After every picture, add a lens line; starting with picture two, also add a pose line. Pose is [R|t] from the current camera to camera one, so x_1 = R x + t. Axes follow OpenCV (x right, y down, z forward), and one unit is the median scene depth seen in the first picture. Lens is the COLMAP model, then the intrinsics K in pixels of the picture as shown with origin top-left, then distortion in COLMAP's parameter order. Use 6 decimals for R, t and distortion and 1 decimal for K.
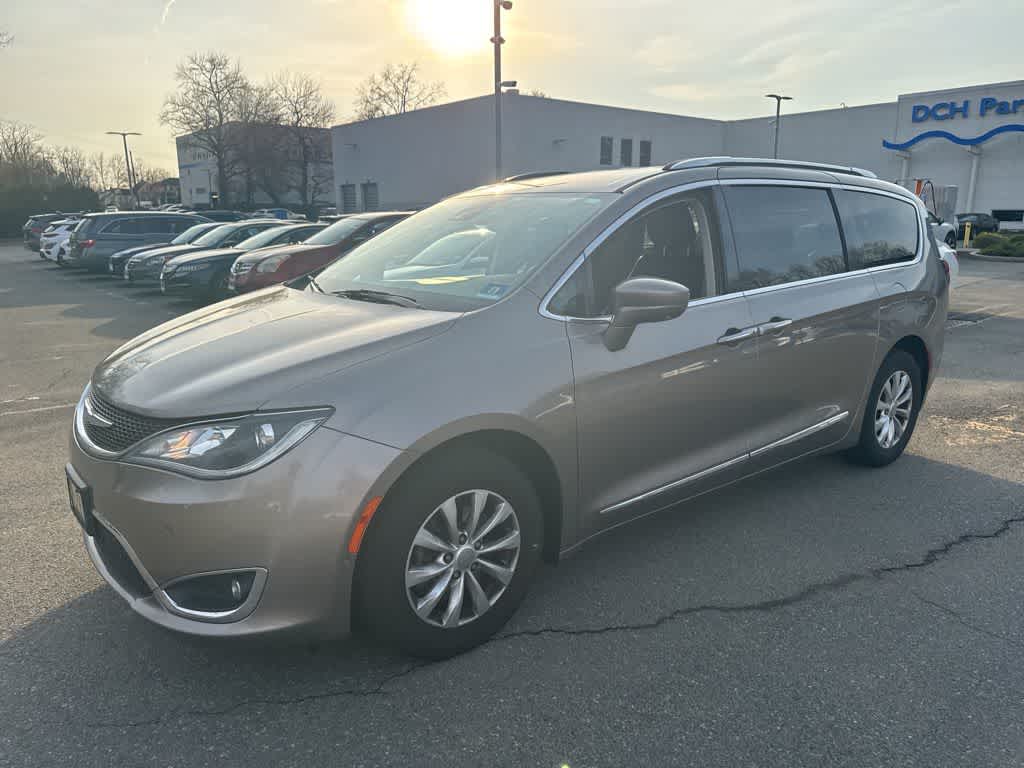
lens RADIAL K [[710.4, 0, 516.1], [0, 710.4, 395.4], [0, 0, 1]] dist [0.033900, 0.000060]
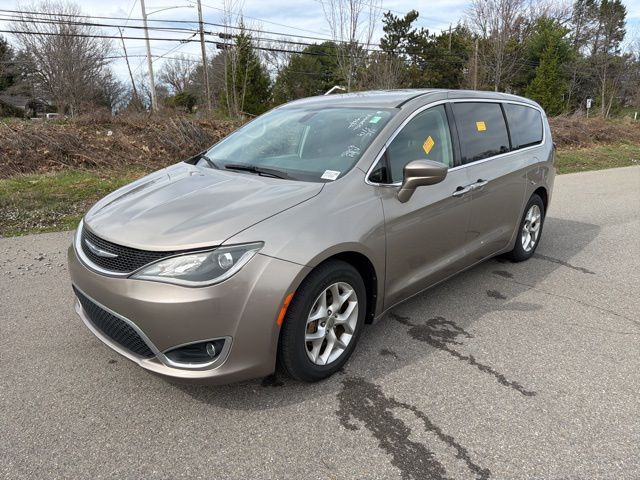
lens RADIAL K [[444.0, 0, 322.6], [0, 444.0, 247.1], [0, 0, 1]] dist [0.033900, 0.000060]
pose [[0.992325, -0.032648, 0.119273, -0.197293], [0.025599, 0.997861, 0.060157, -0.025262], [-0.120982, -0.056642, 0.991037, -0.060364]]
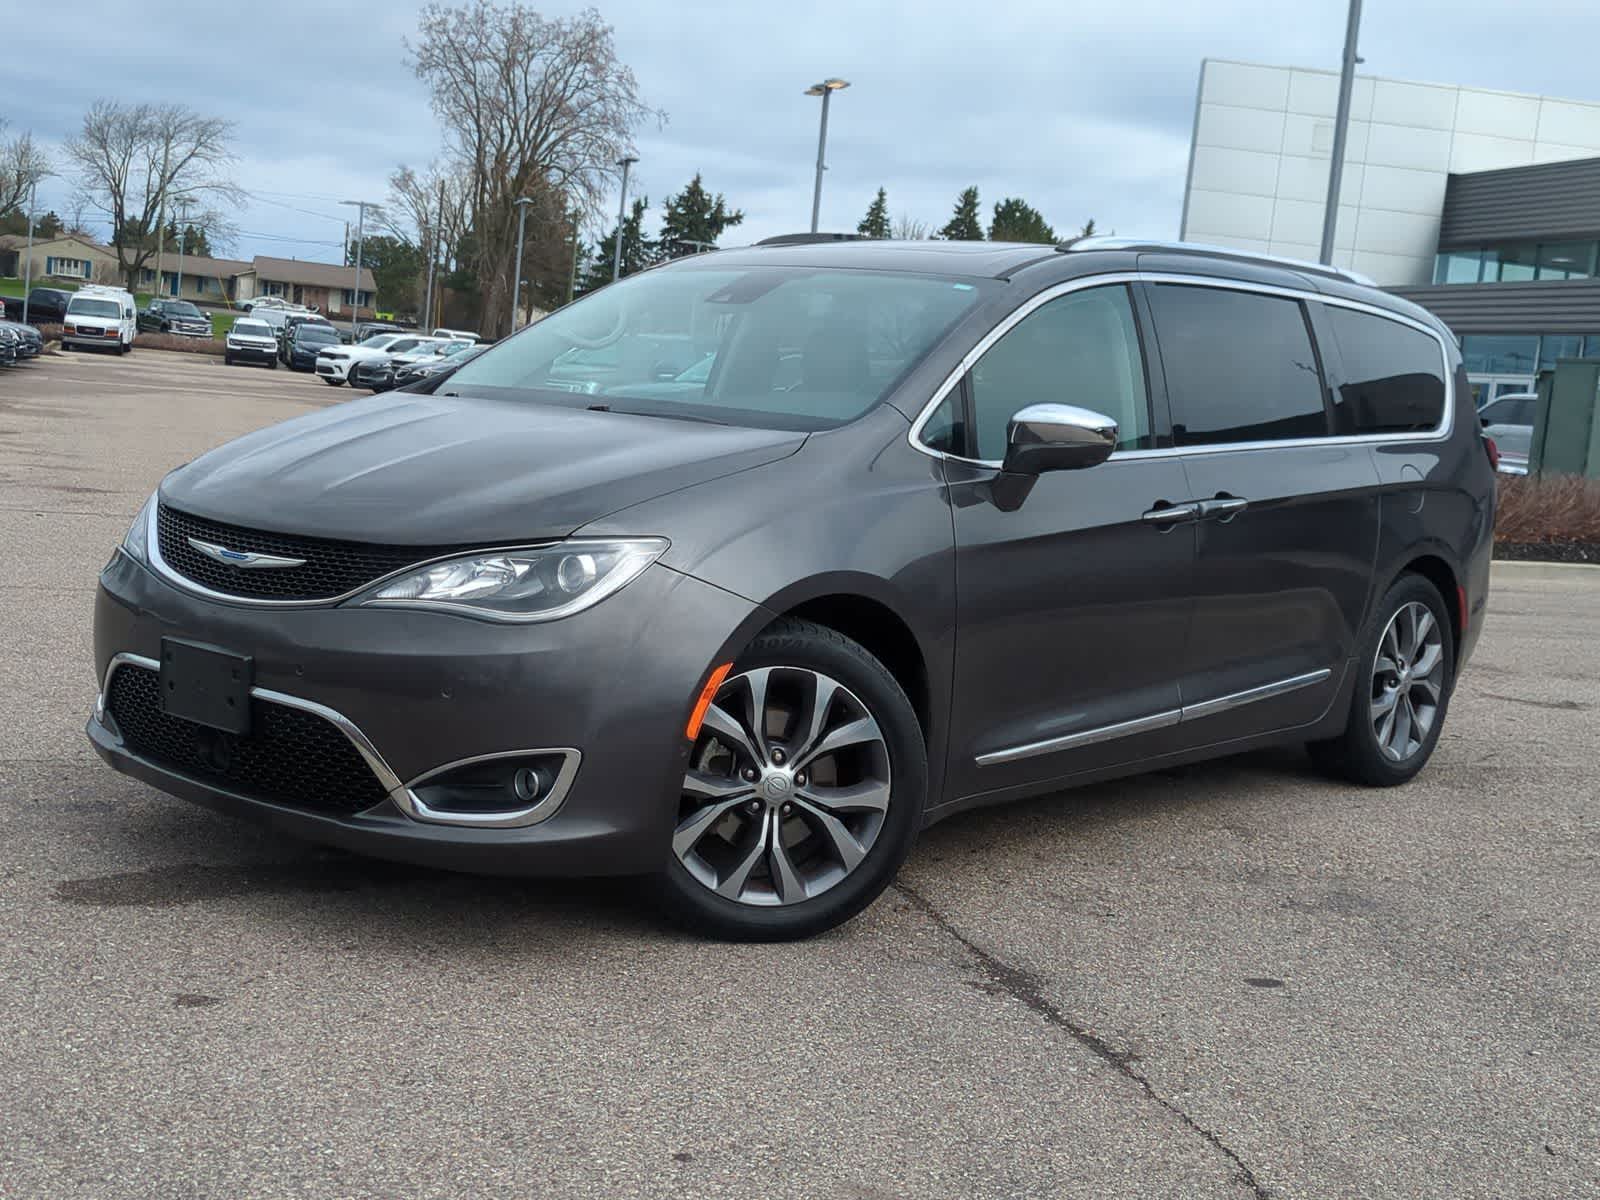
lens RADIAL K [[1970.8, 0, 798.8], [0, 1970.8, 596.3], [0, 0, 1]] dist [0.003703, -0.025855]
pose [[0.985604, 0.044206, 0.163192, -0.362779], [-0.025404, 0.992977, -0.115550, 0.244417], [-0.167153, 0.109741, 0.979804, -0.795181]]
